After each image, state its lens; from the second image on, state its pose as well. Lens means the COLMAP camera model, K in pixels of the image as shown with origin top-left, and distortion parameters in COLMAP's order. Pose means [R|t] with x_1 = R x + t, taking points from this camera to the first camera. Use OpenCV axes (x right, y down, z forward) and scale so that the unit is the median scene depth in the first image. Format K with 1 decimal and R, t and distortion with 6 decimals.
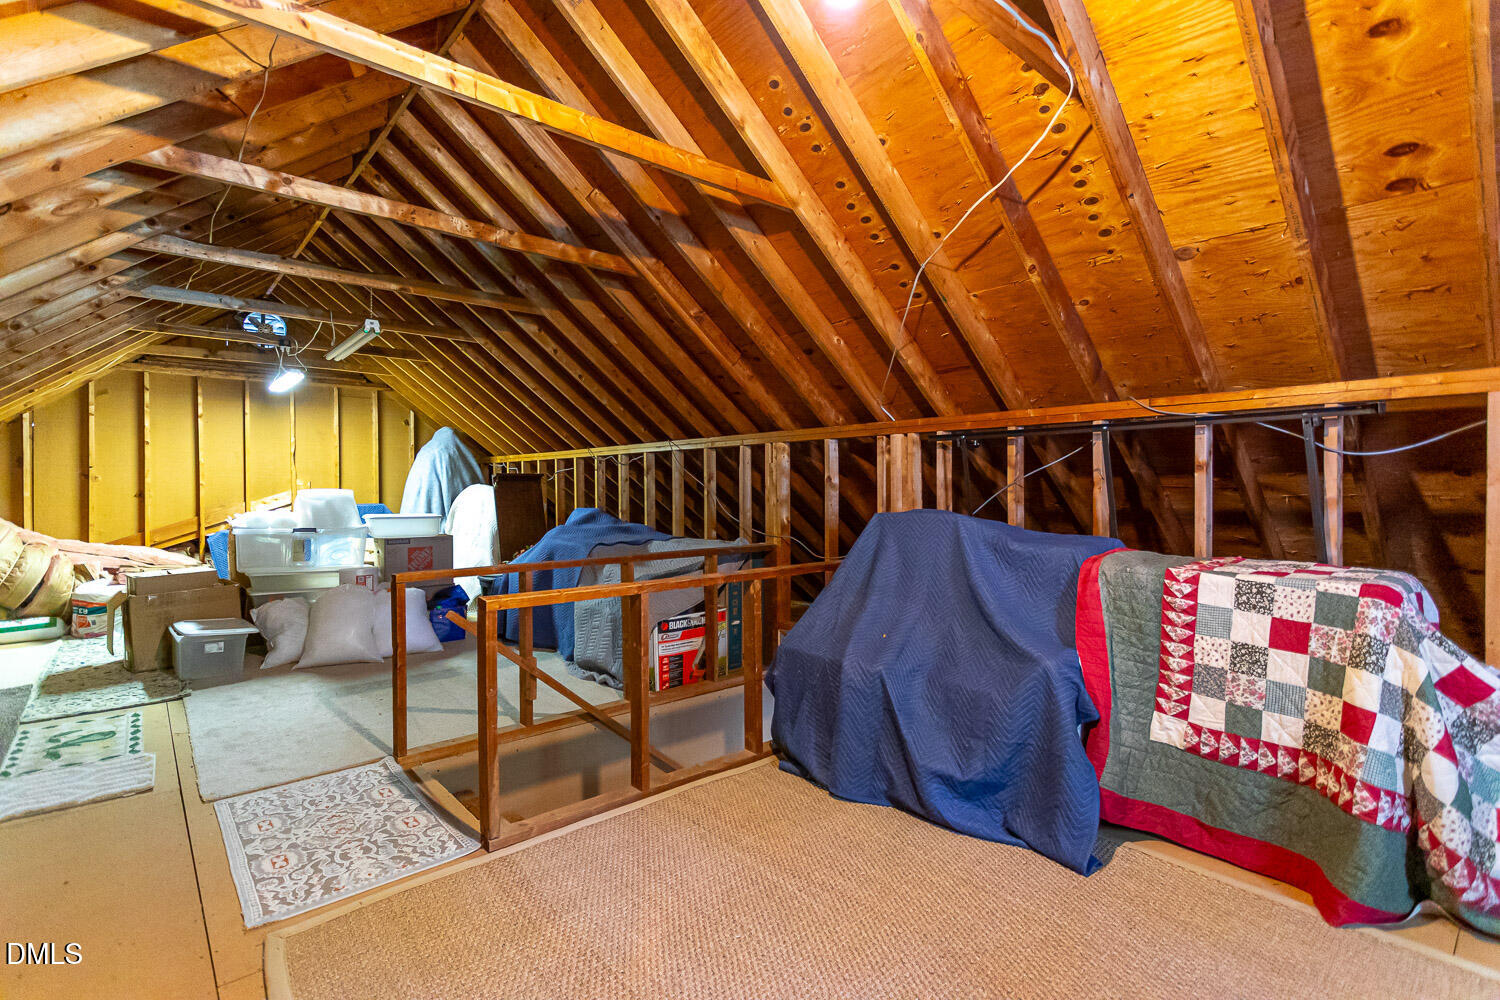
lens RADIAL K [[710.8, 0, 746.2], [0, 710.8, 496.6], [0, 0, 1]] dist [0.004741, -0.000445]
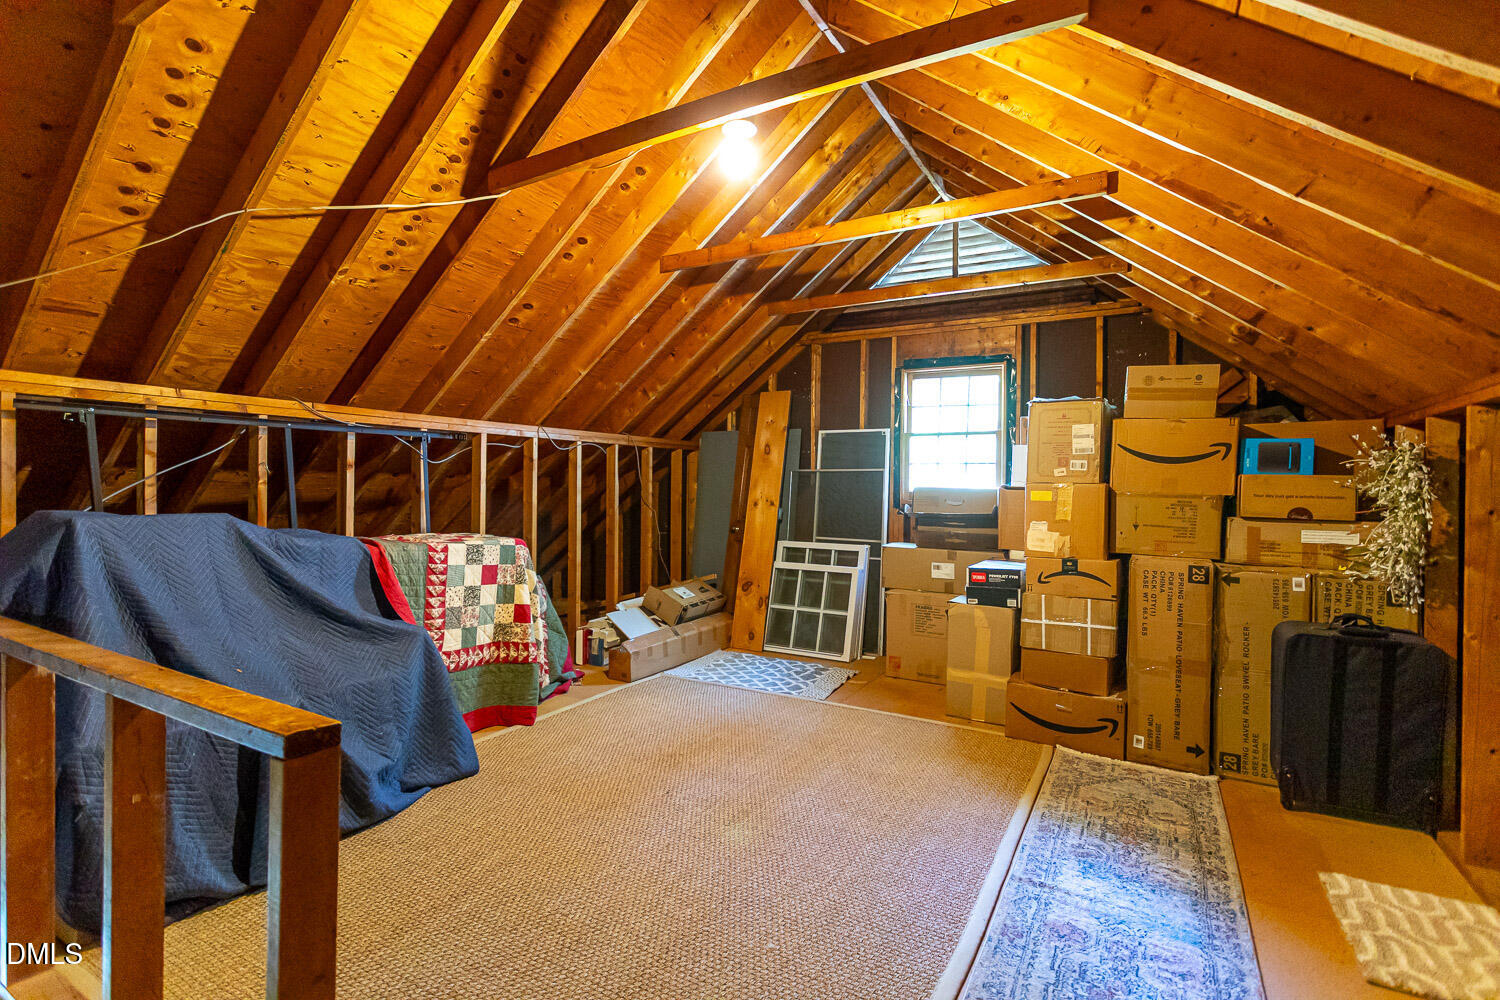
lens RADIAL K [[710.8, 0, 745.6], [0, 710.8, 494.2], [0, 0, 1]] dist [0.004741, -0.000445]
pose [[-0.329668, -0.008392, 0.944060, -0.906250], [0.002659, 0.999948, 0.009817, -0.003856], [-0.944093, 0.005746, -0.329629, 0.919352]]
